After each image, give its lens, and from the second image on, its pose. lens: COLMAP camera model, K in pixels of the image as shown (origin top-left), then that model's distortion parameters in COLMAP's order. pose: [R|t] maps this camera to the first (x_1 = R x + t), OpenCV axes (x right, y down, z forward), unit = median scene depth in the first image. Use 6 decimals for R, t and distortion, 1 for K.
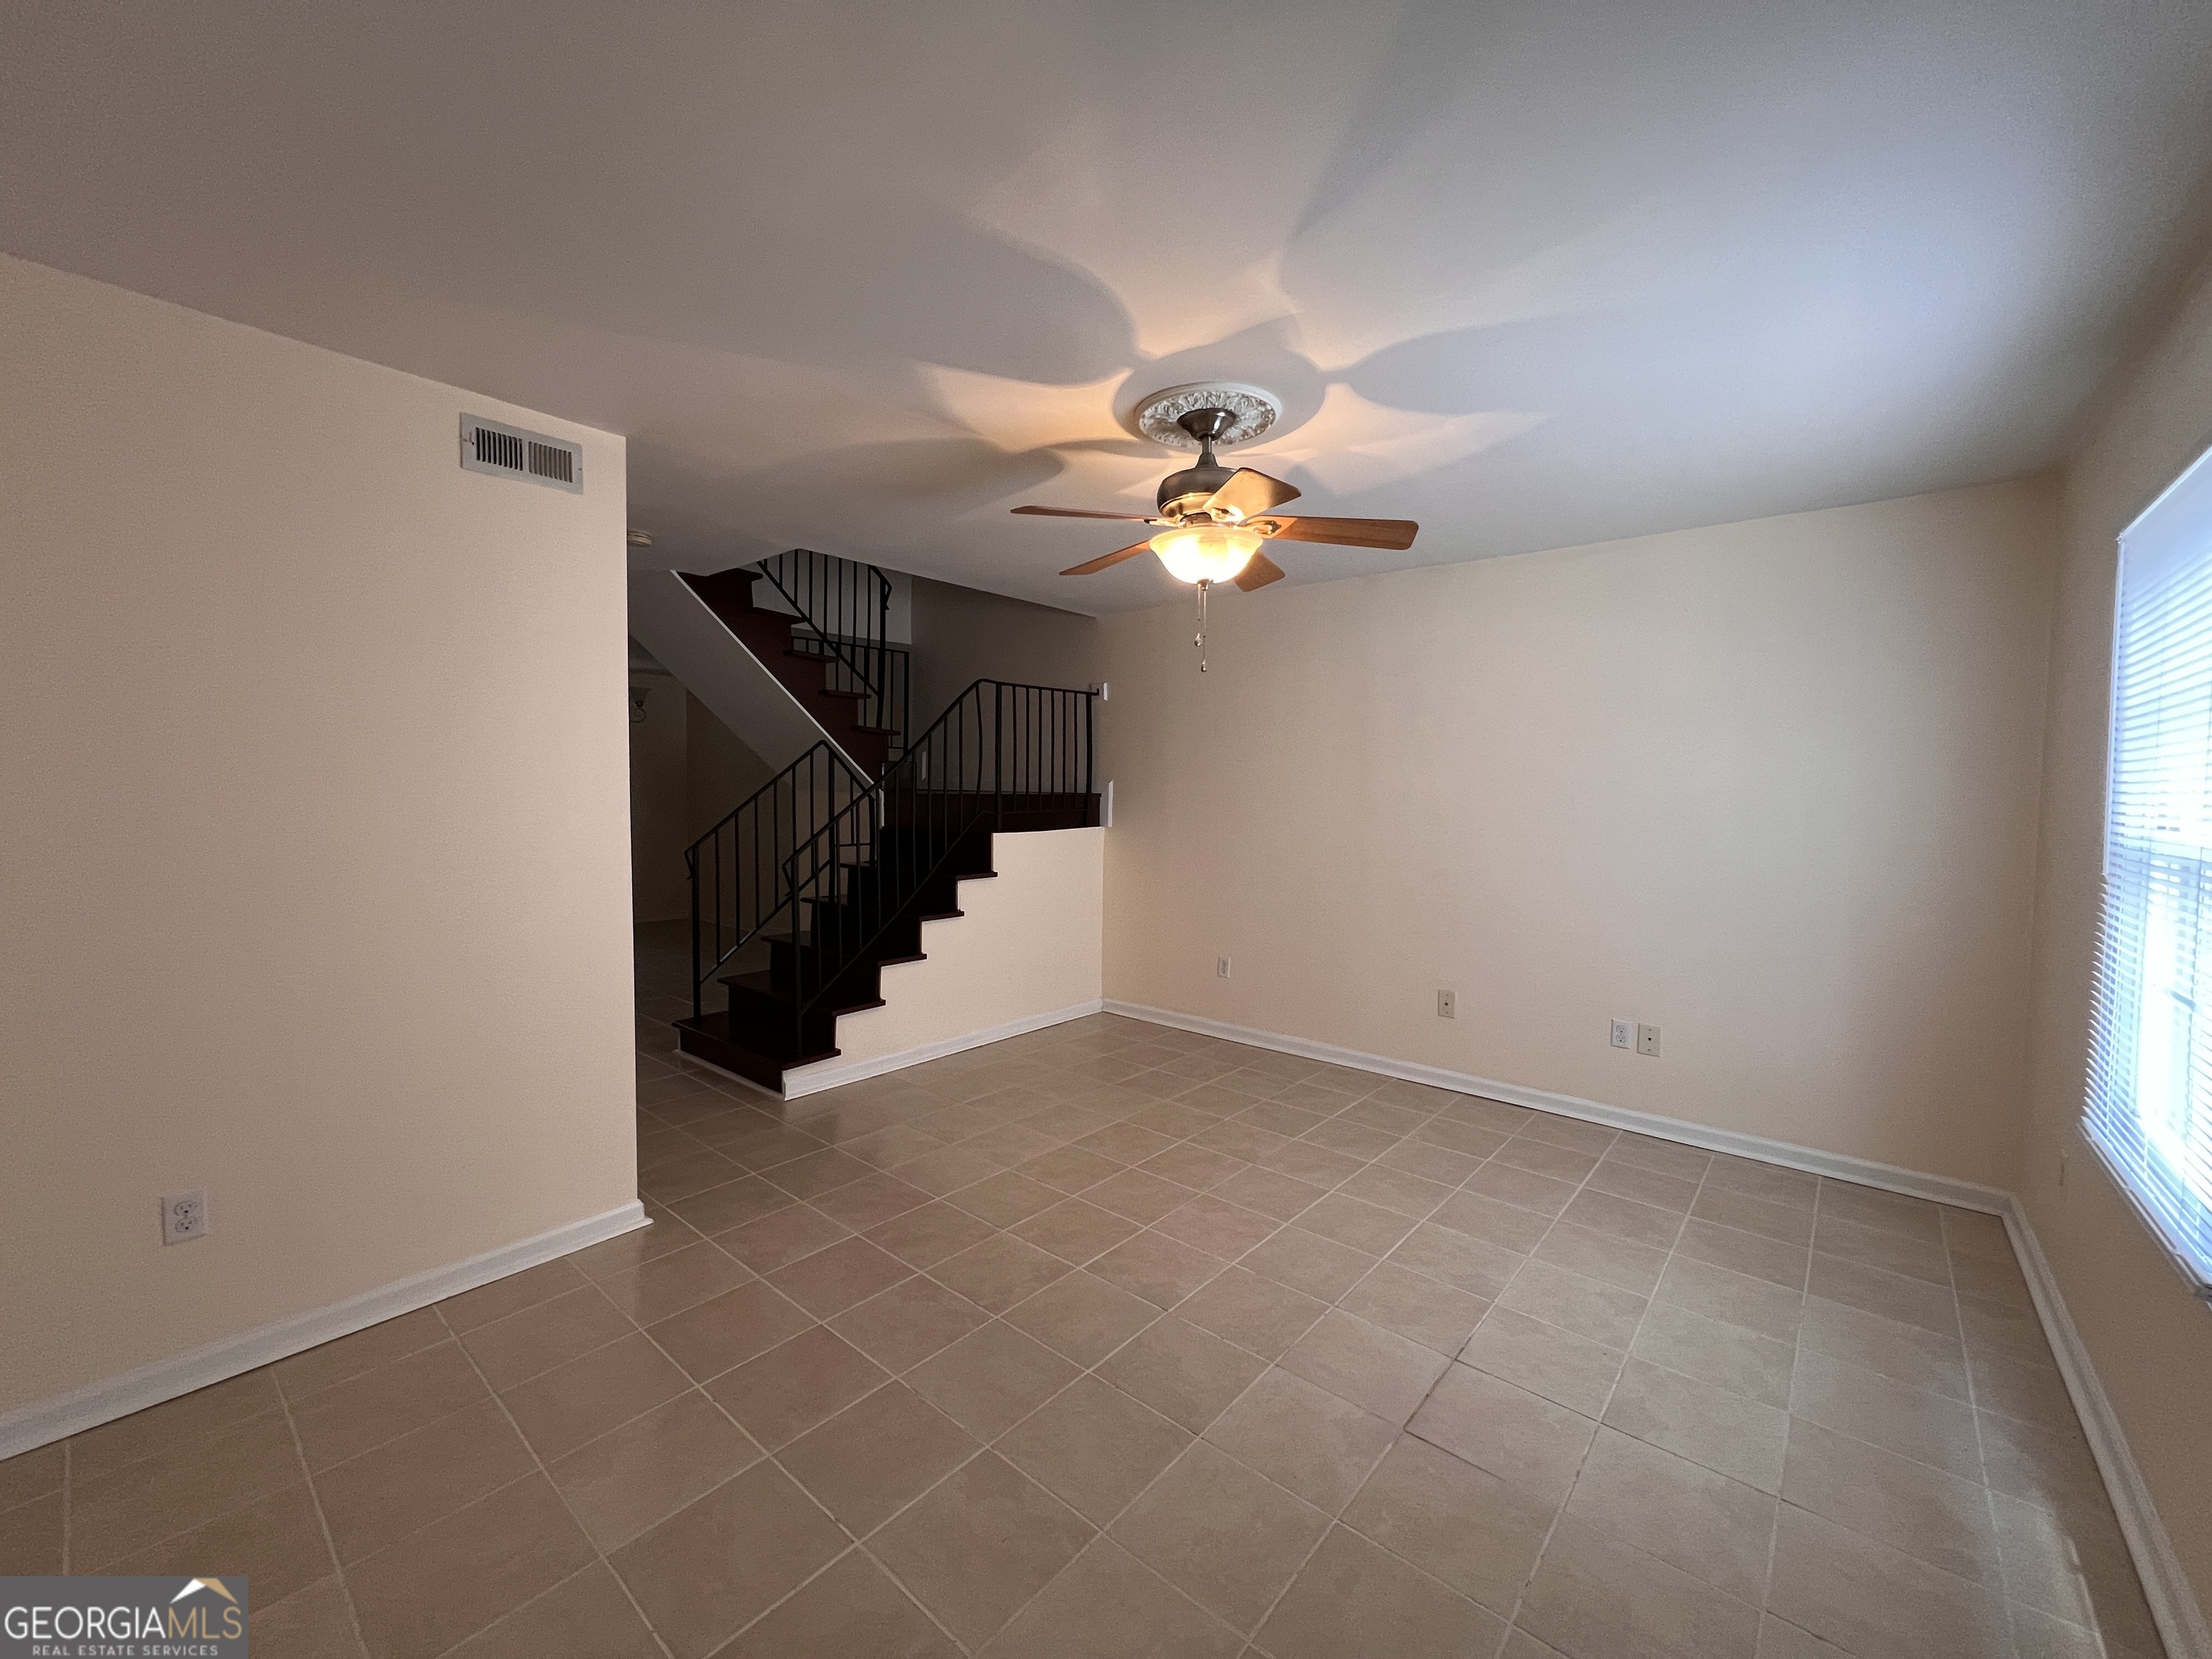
lens RADIAL K [[886.8, 0, 1111.6], [0, 886.8, 823.9], [0, 0, 1]] dist [-0.000483, -0.000035]
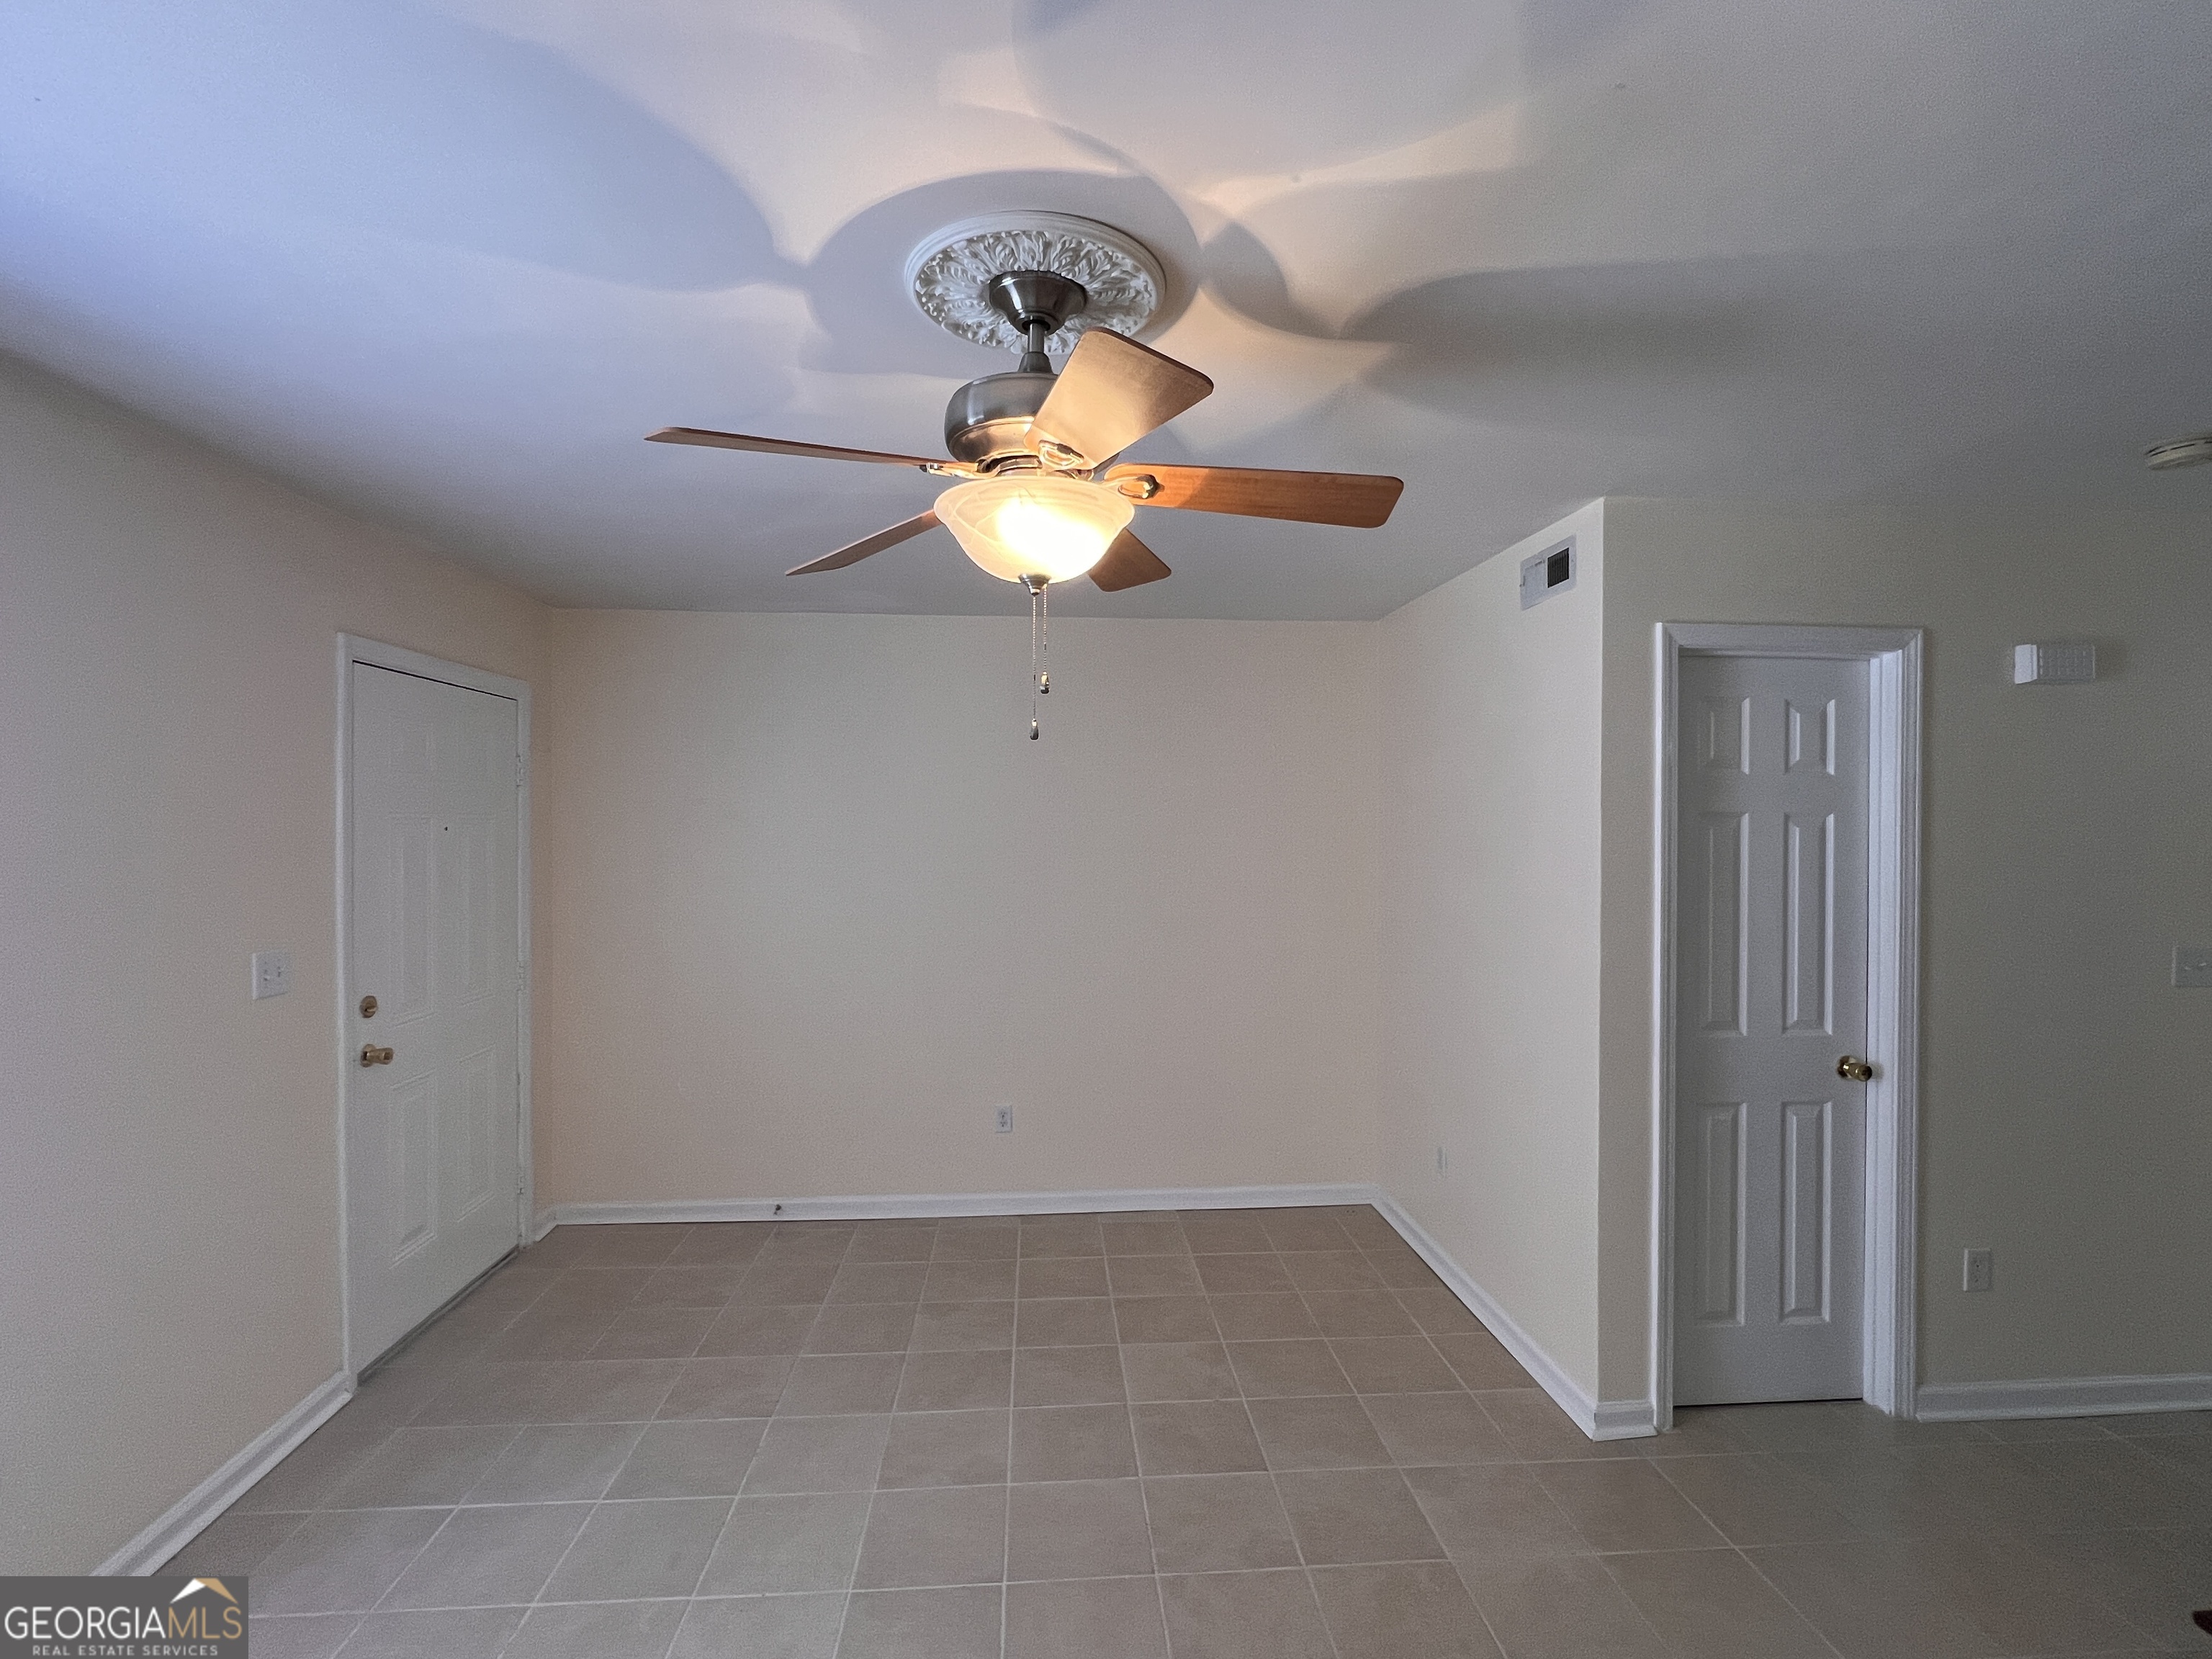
lens RADIAL K [[1015.5, 0, 1098.5], [0, 1015.5, 826.1], [0, 0, 1]] dist [-0.006778, 0.001220]
pose [[-0.720421, -0.010747, -0.693453, 0.425500], [-0.040351, 0.998836, 0.026441, -0.110133], [0.692362, 0.047030, -0.720016, 1.225145]]
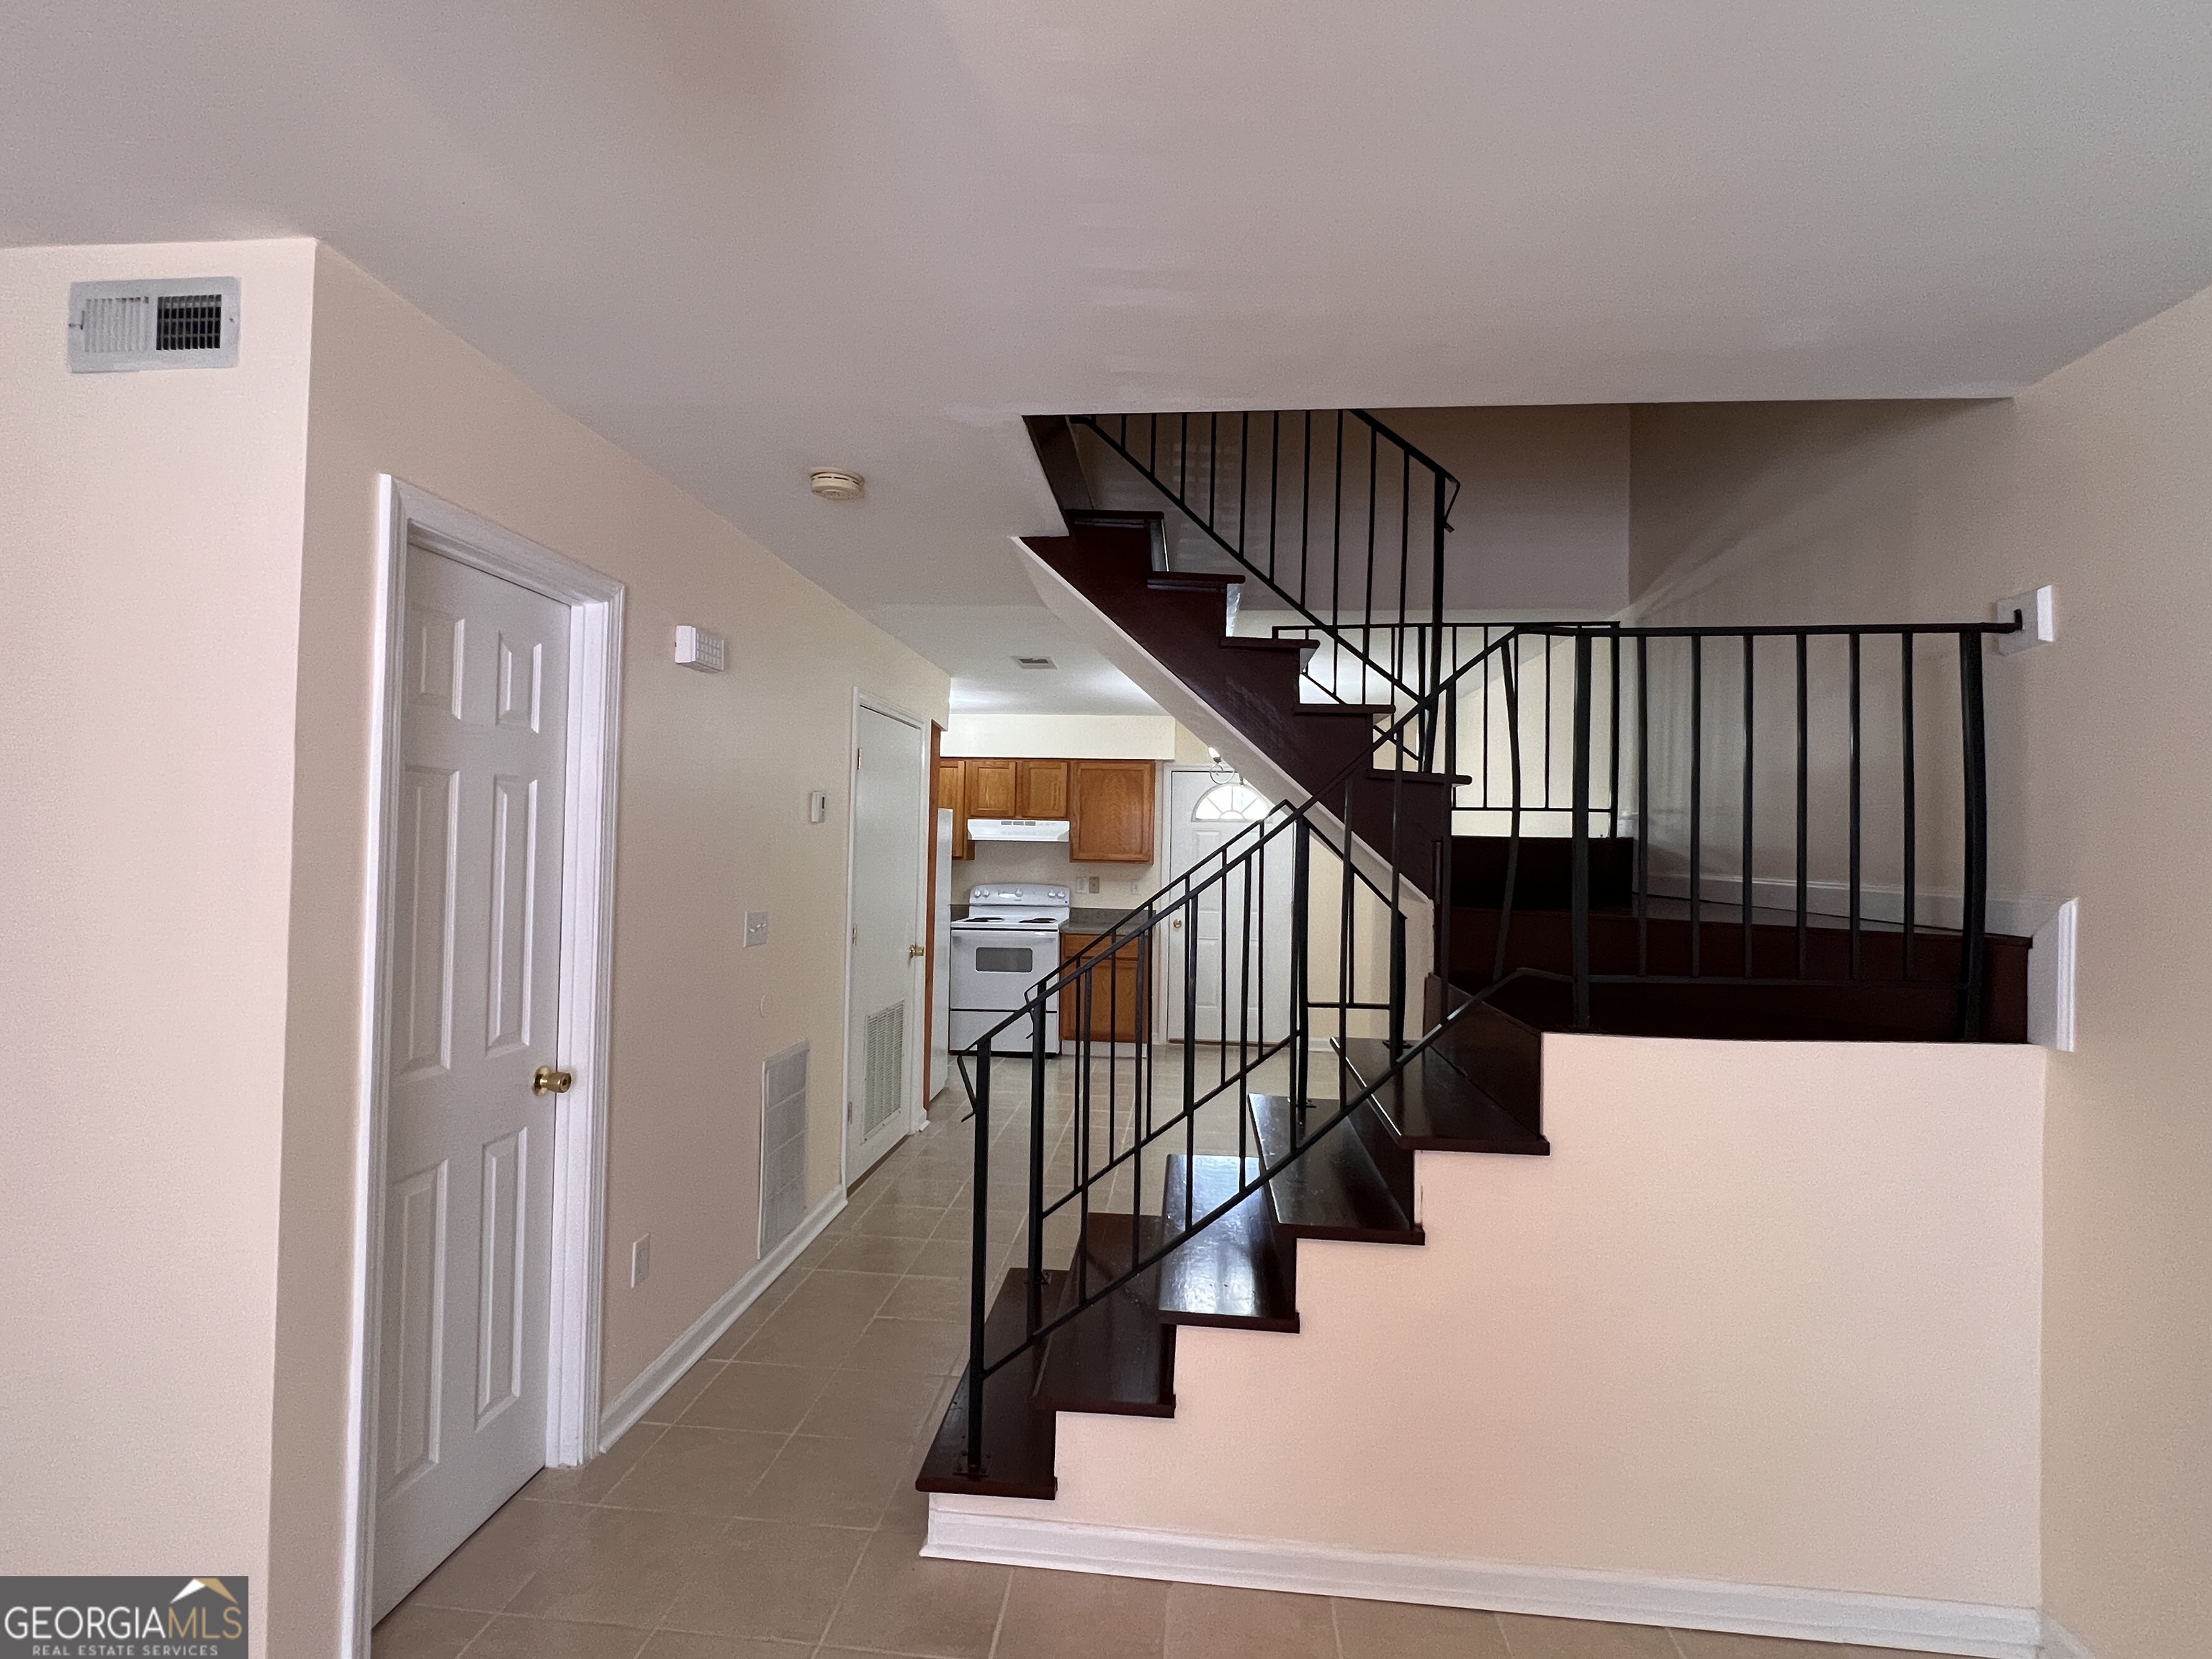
lens RADIAL K [[1015.5, 0, 1098.5], [0, 1015.5, 826.1], [0, 0, 1]] dist [-0.006778, 0.001220]
pose [[0.561656, -0.015809, -0.827220, 0.183047], [-0.049650, 0.997372, -0.052772, -0.069925], [0.825880, 0.070711, 0.559395, 0.951970]]
